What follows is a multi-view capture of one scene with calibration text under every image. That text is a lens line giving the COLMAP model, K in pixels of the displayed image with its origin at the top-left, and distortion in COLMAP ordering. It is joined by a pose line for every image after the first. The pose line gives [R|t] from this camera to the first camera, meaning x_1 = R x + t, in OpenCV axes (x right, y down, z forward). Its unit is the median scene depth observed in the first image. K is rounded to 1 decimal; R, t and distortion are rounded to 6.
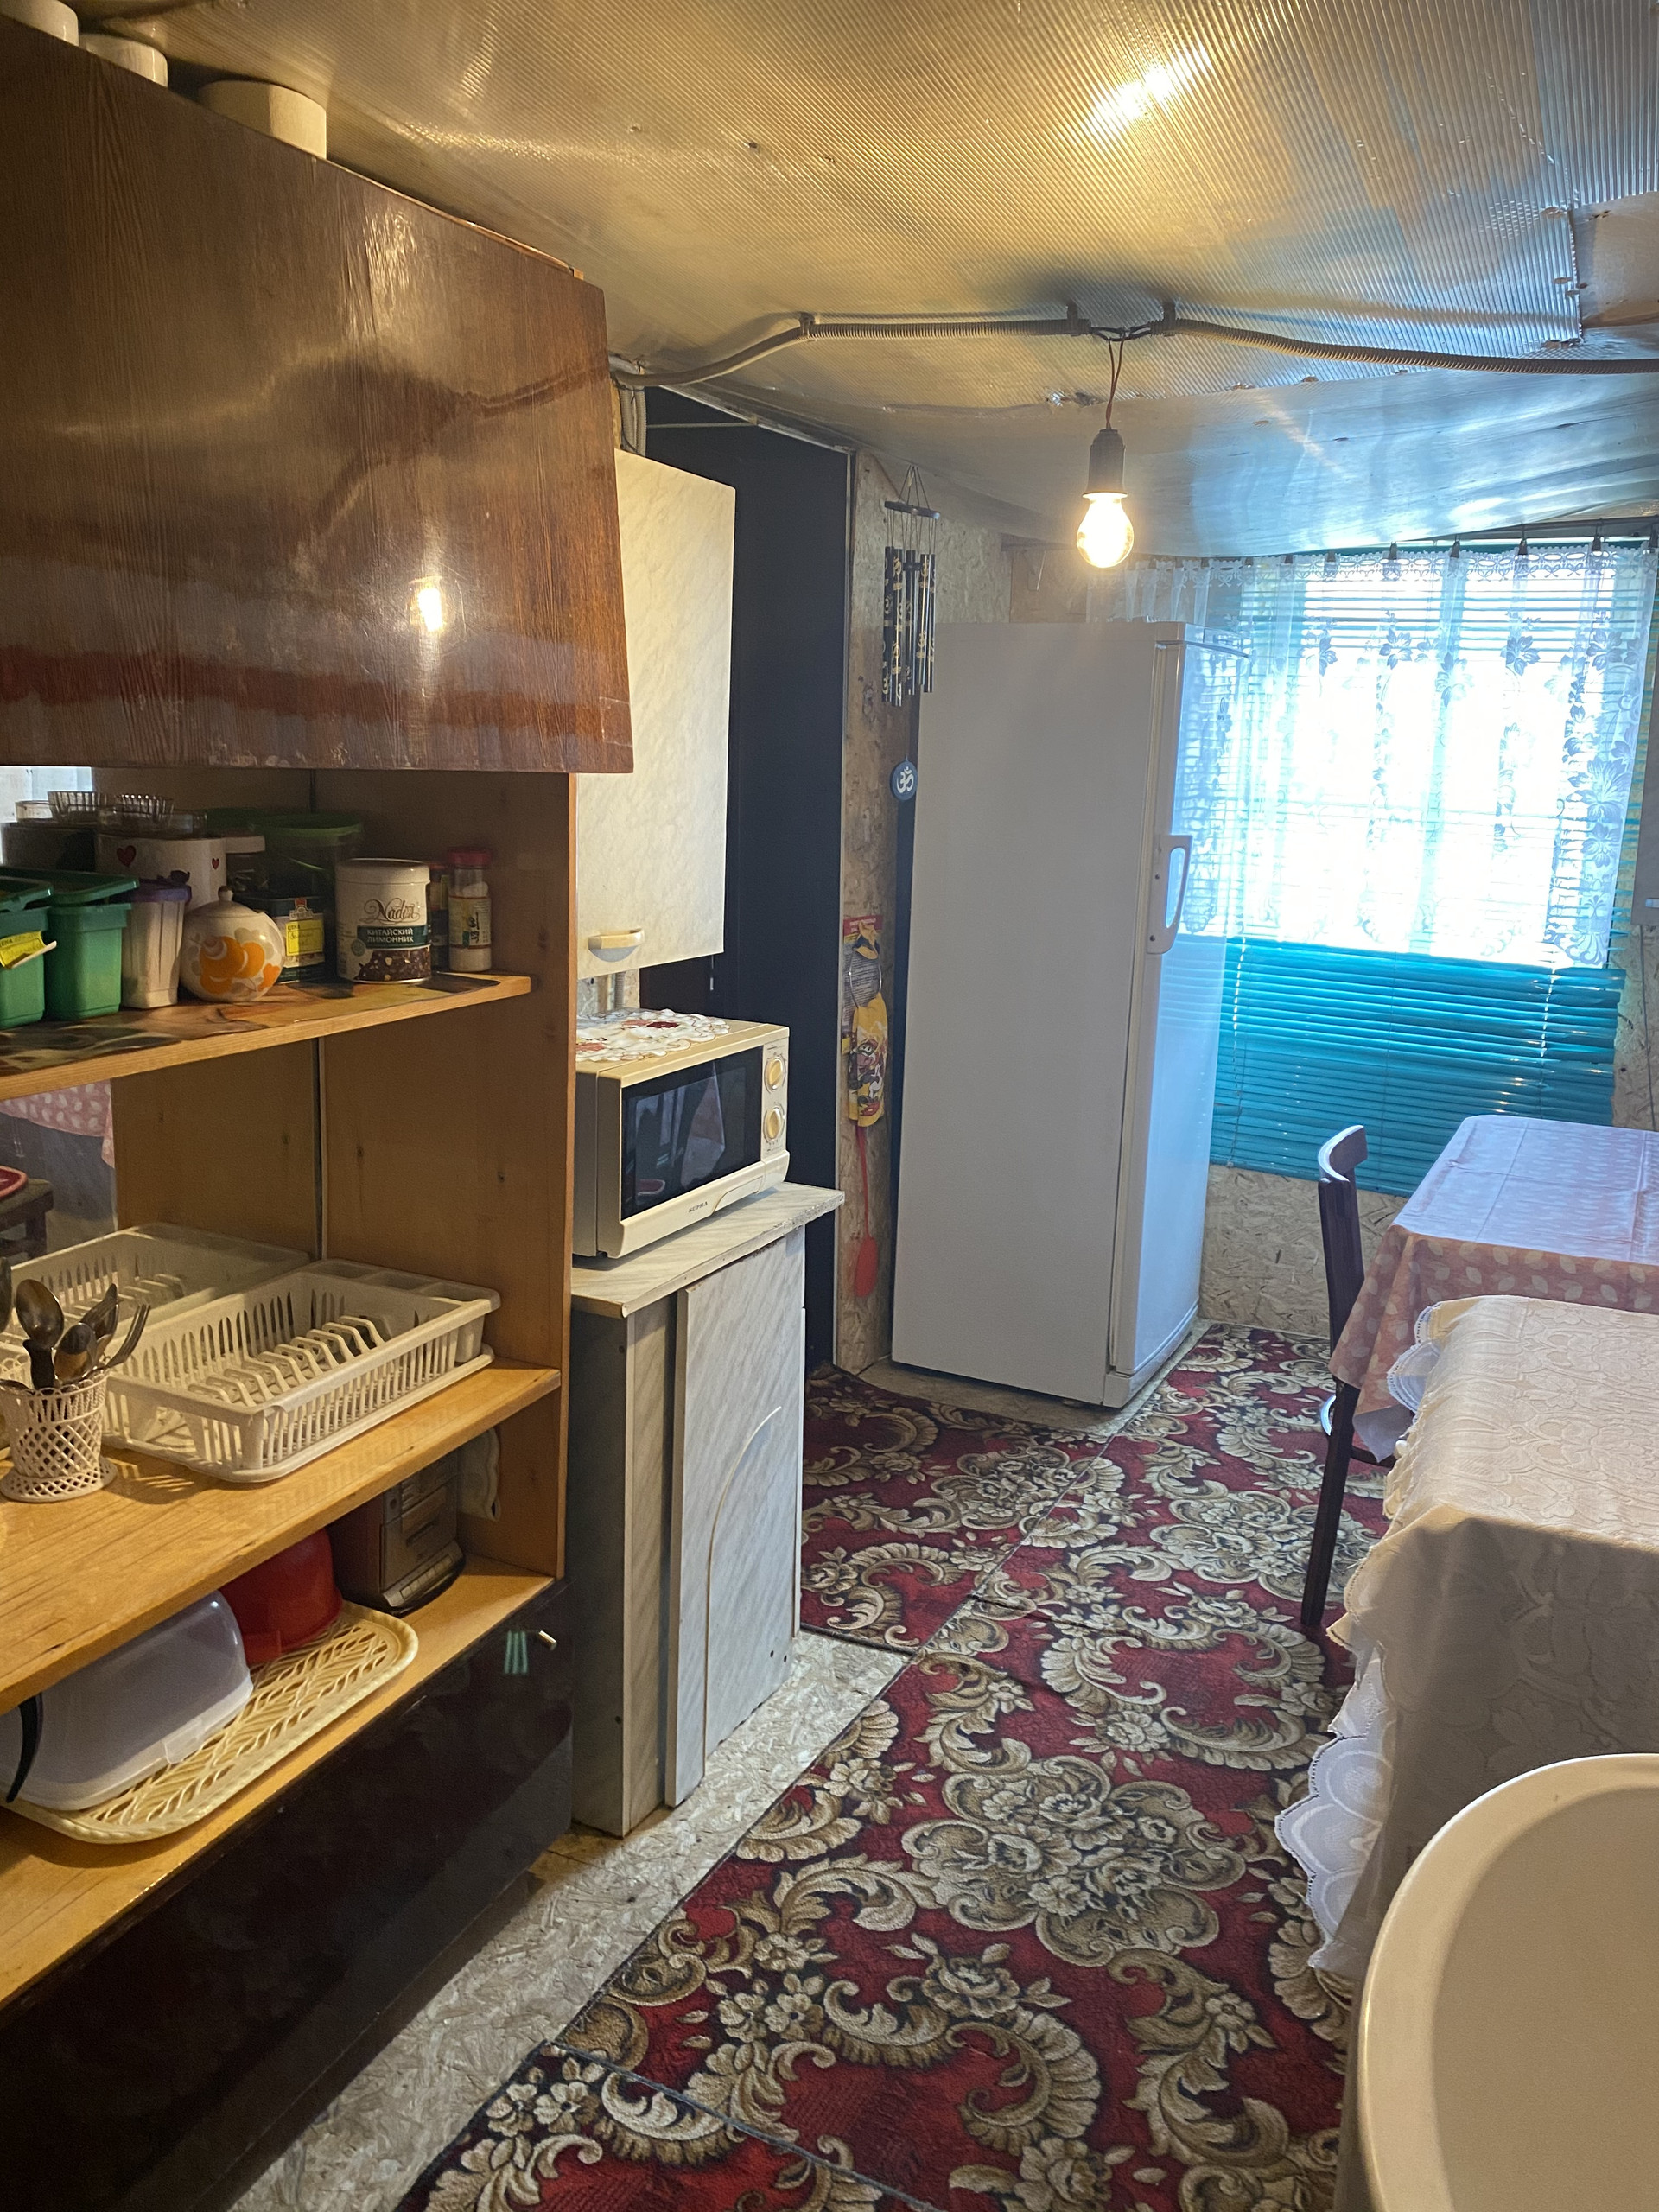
lens RADIAL K [[1713.6, 0, 843.2], [0, 1713.6, 1073.7], [0, 0, 1]] dist [0.008766, 0.002415]
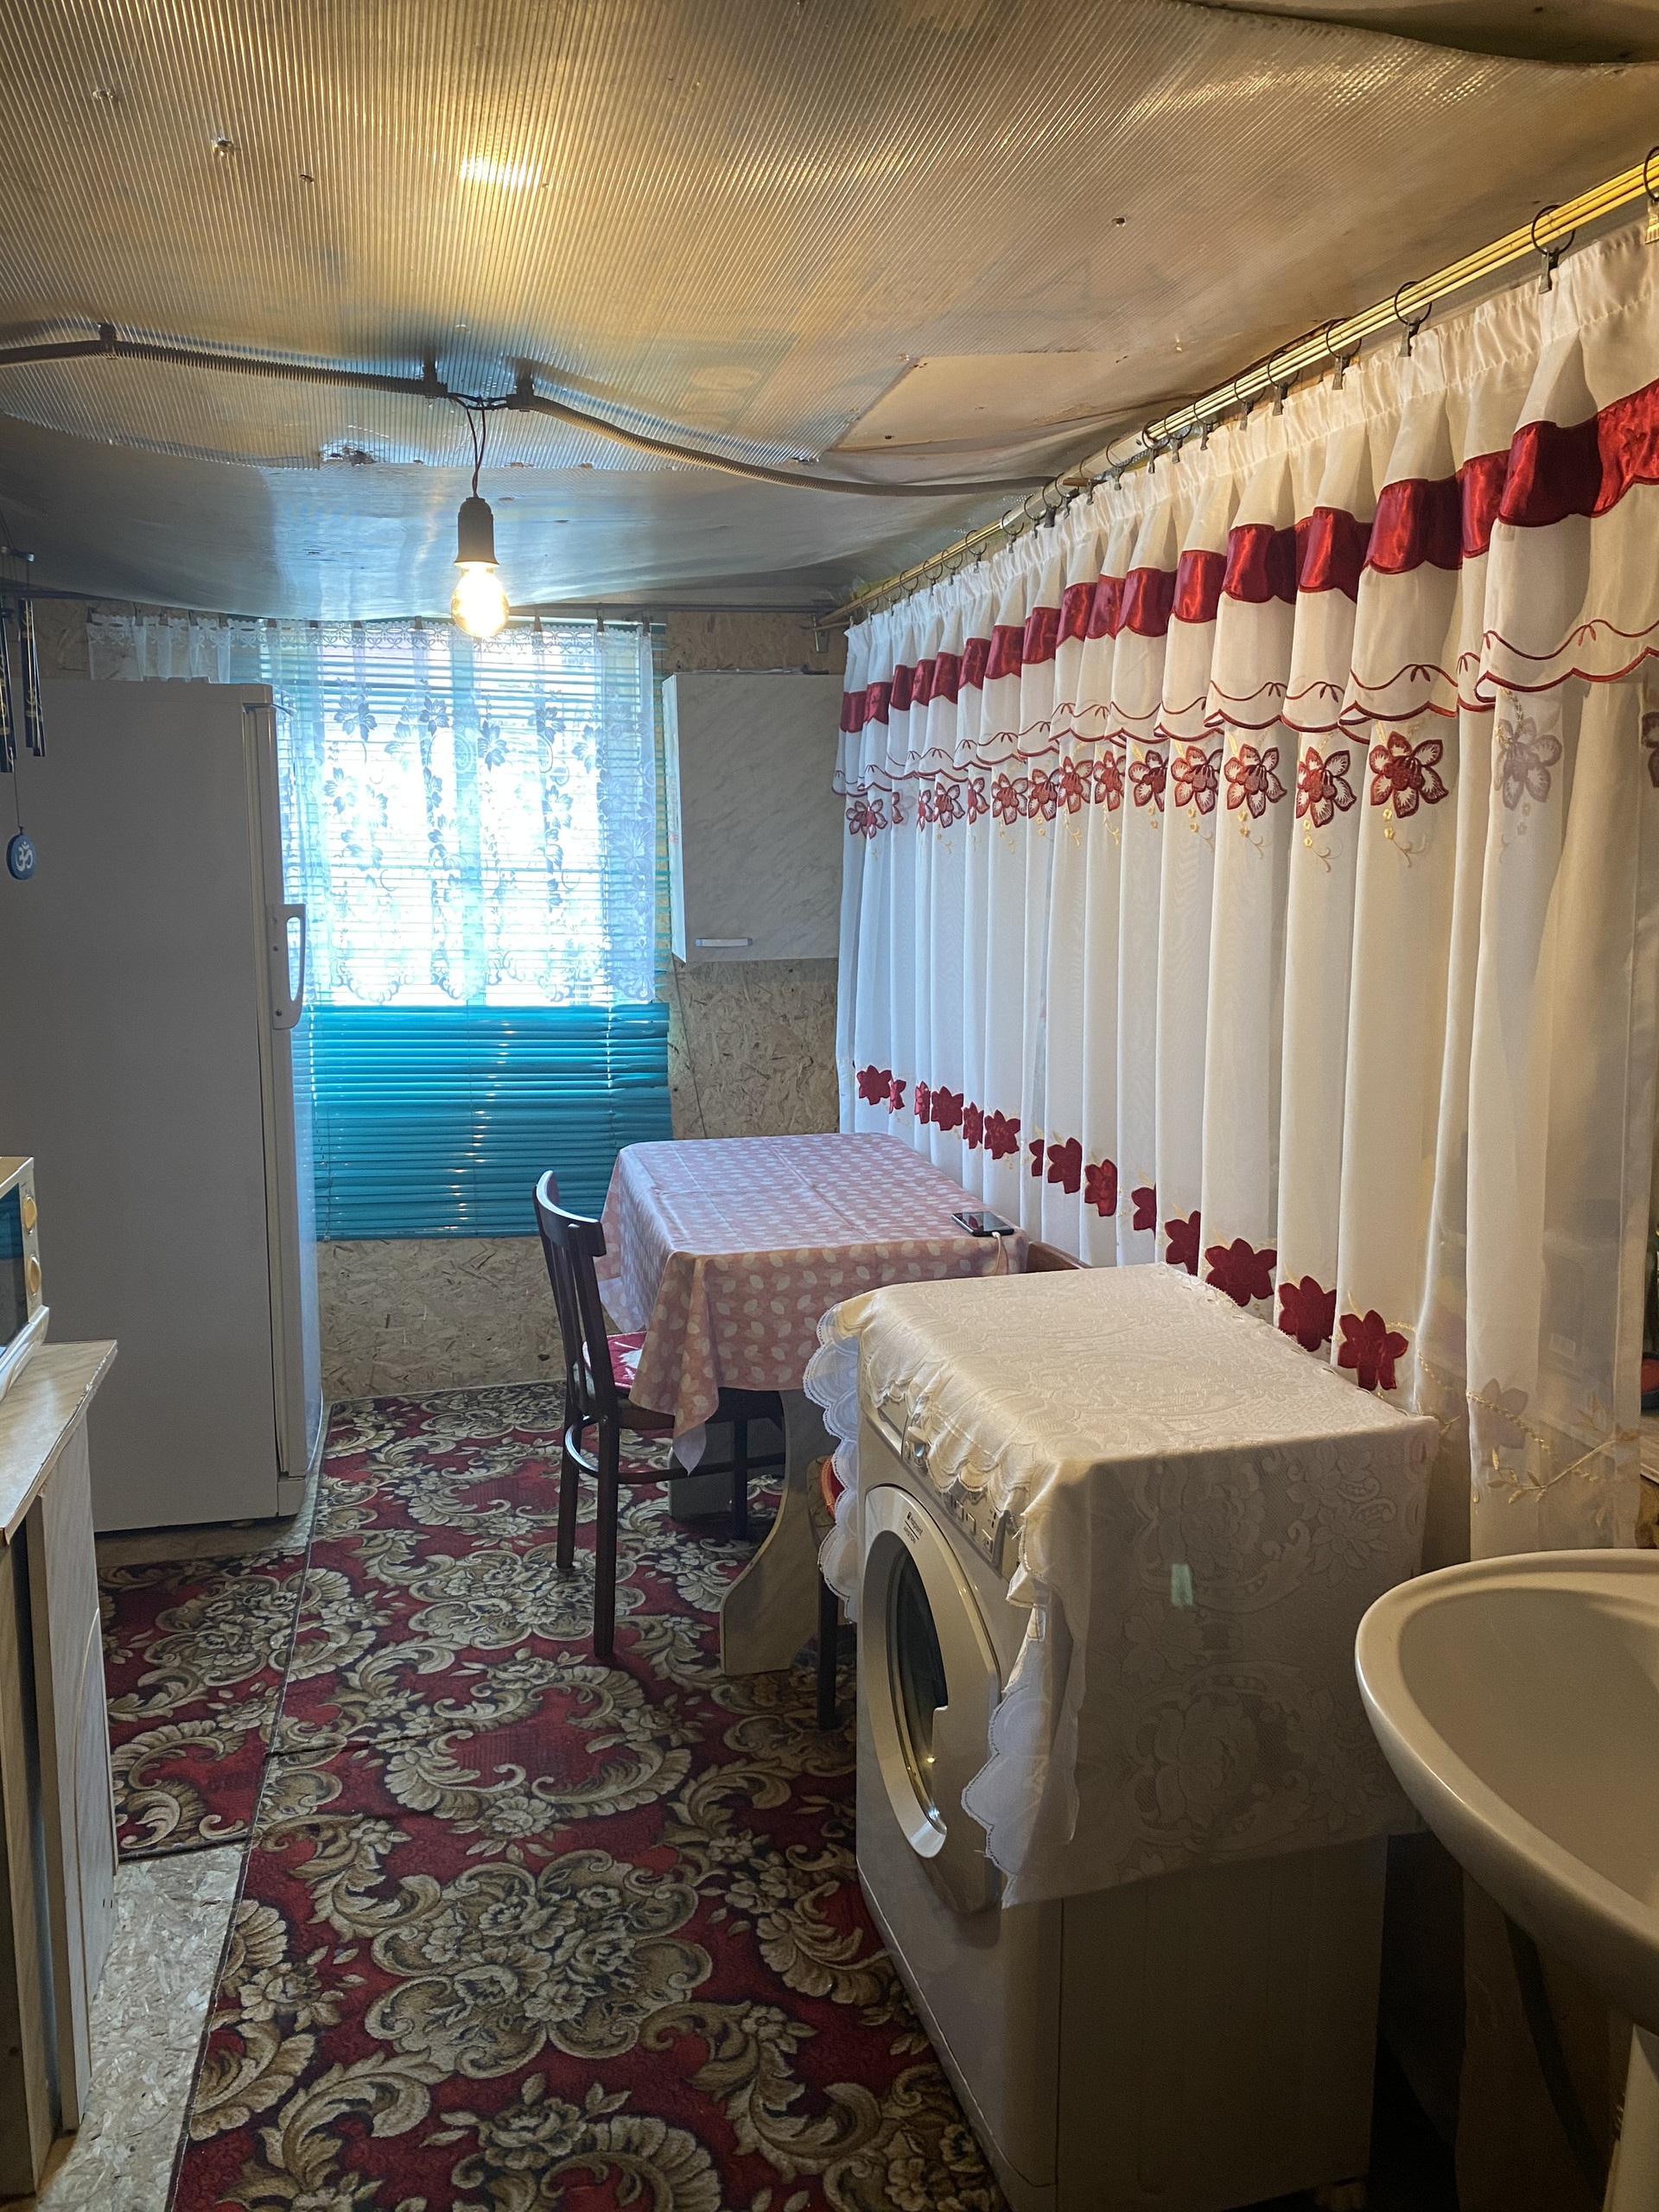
lens RADIAL K [[1698.0, 0, 862.6], [0, 1698.0, 1067.5], [0, 0, 1]] dist [0.021304, -0.006273]
pose [[0.761967, -0.116836, 0.636989, -0.228469], [0.139555, 0.990106, 0.014668, -0.023265], [-0.632400, 0.077719, 0.770733, 0.088179]]
